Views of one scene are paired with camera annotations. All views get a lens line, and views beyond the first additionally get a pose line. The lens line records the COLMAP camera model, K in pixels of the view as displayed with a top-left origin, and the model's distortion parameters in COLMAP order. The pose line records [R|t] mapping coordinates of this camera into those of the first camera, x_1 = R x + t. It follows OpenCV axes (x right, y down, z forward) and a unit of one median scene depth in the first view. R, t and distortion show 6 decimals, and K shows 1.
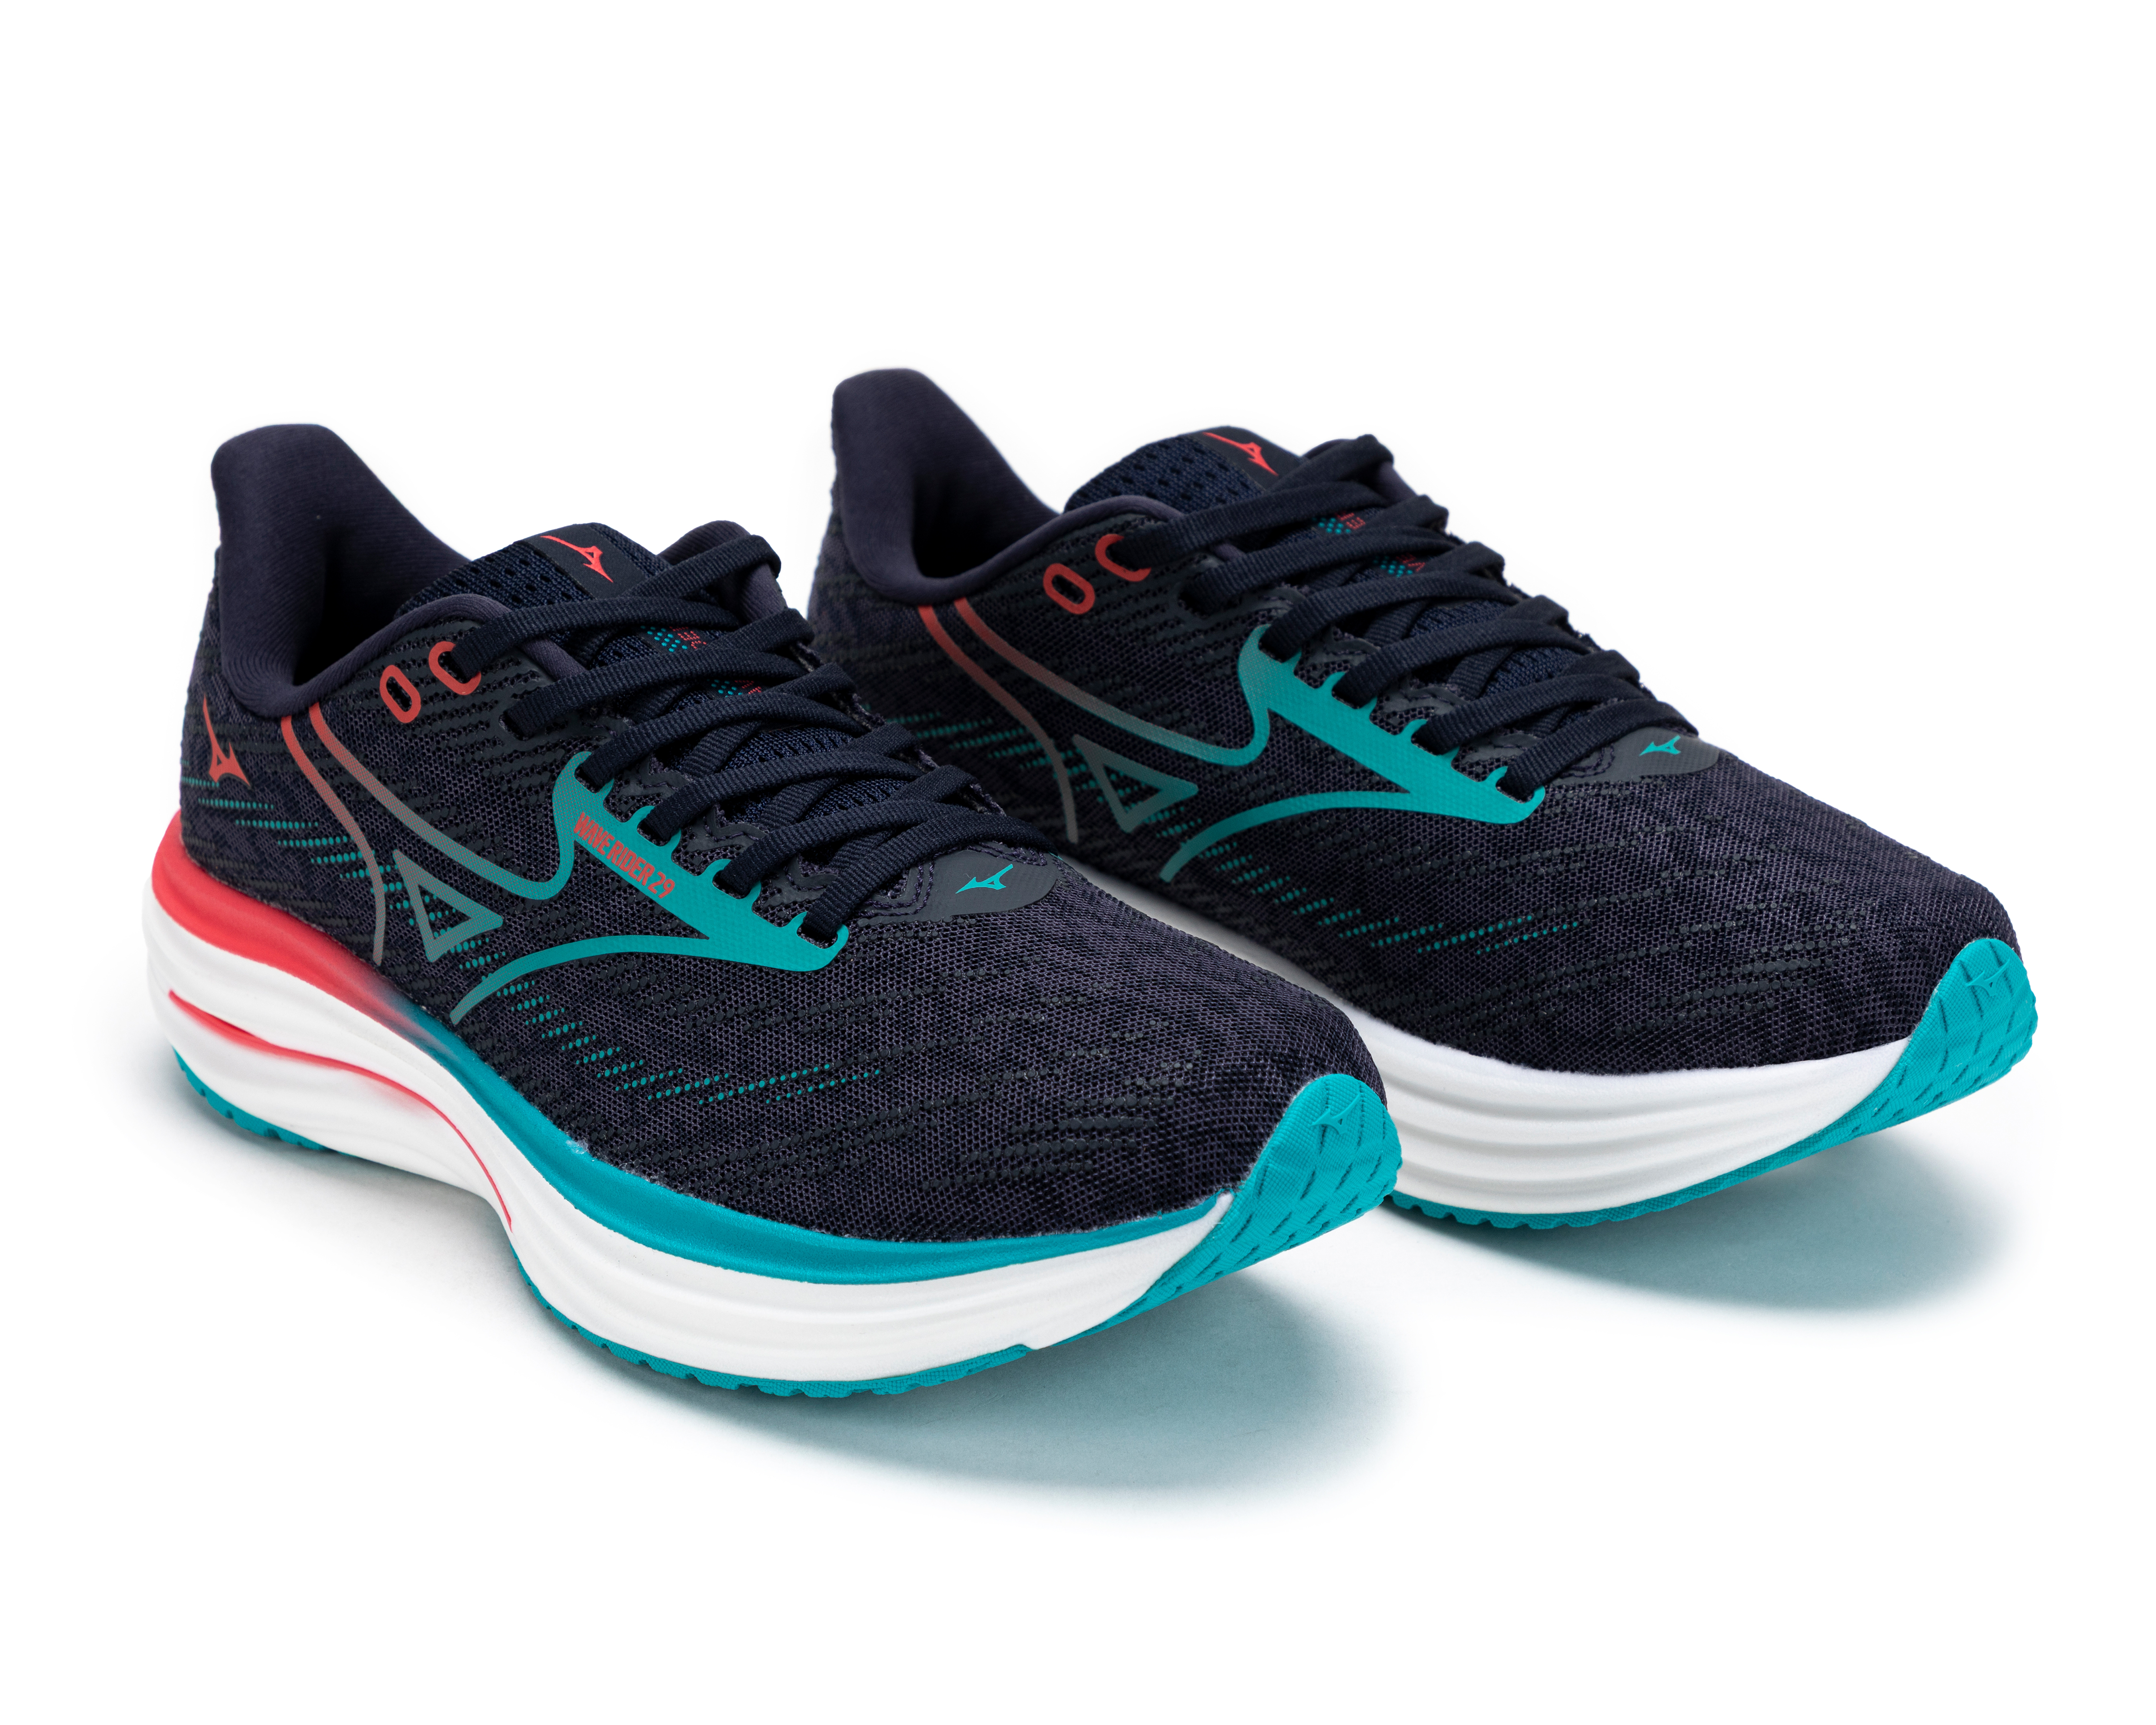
lens RADIAL K [[5482.4, 0, 1078.0], [0, 5482.4, 862.5], [0, 0, 1]] dist [-0.368884, -0.227976]
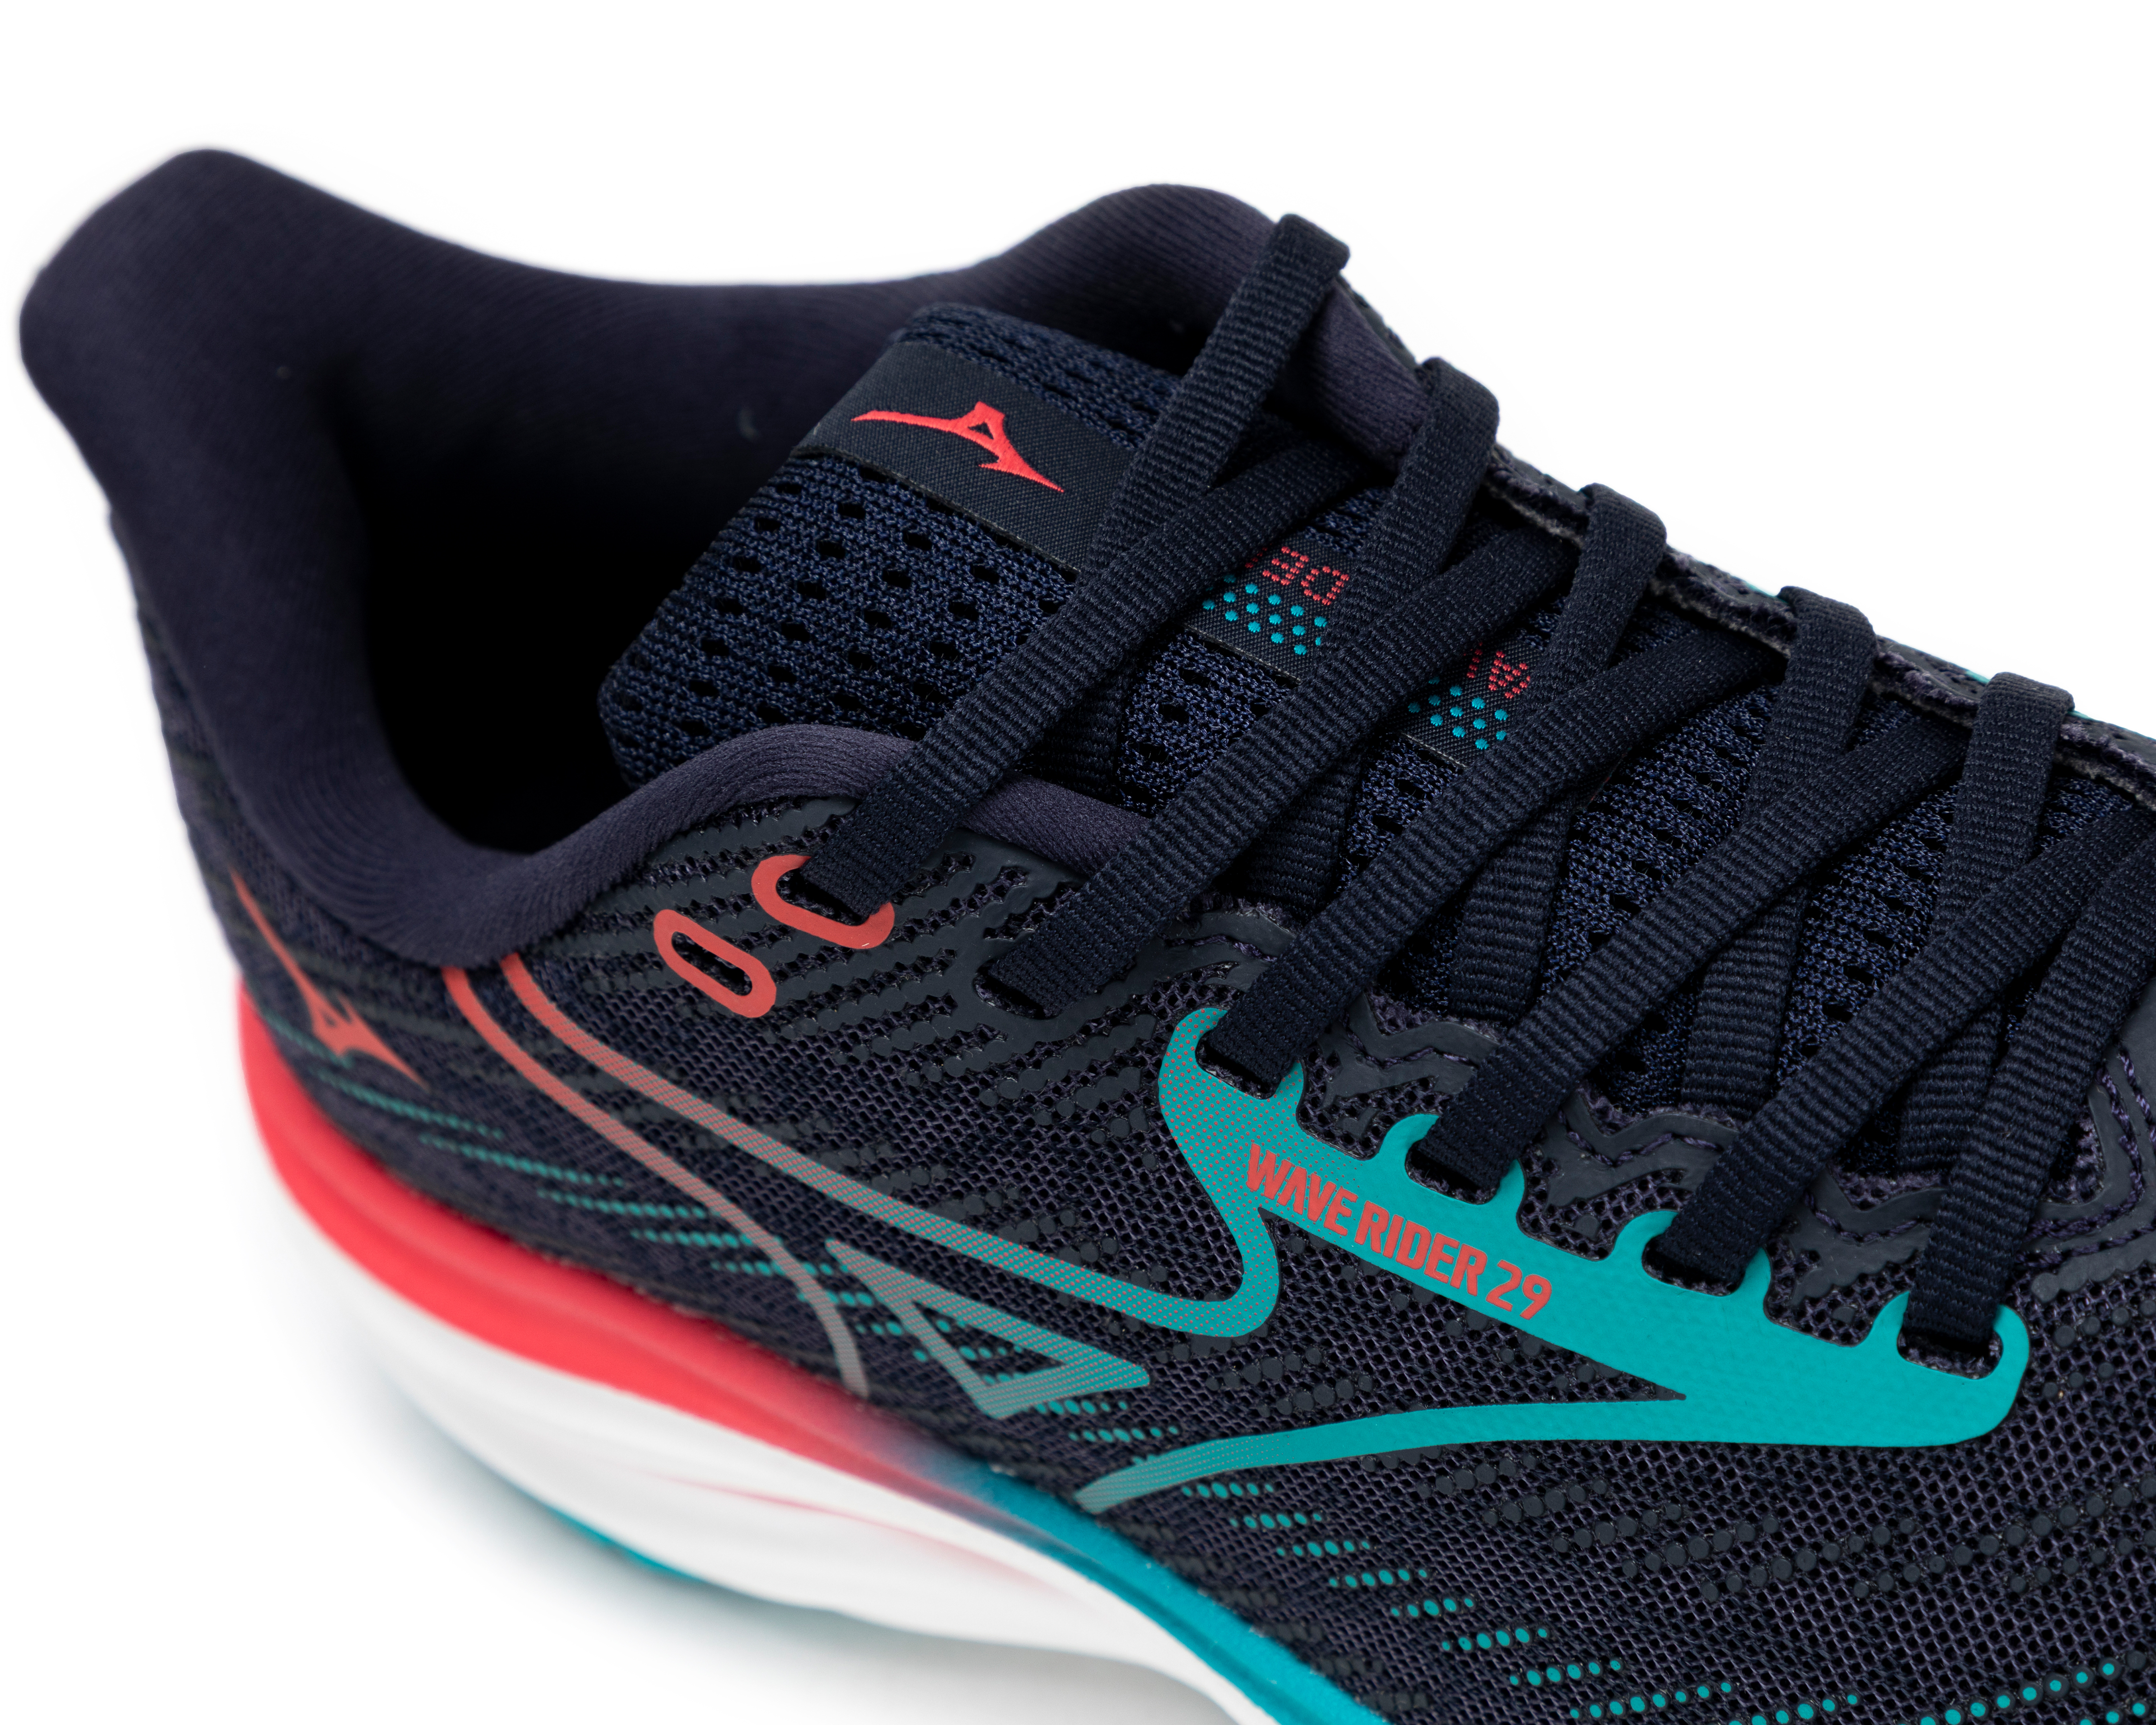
lens RADIAL K [[5118.1, 0, 1078.4], [0, 5118.1, 863.1], [0, 0, 1]] dist [-0.116032, 0.156568]
pose [[0.933181, -0.352226, -0.071492, -0.066426], [0.351787, 0.854398, 0.382426, -0.184599], [-0.073618, -0.382023, 0.921216, 0.634502]]
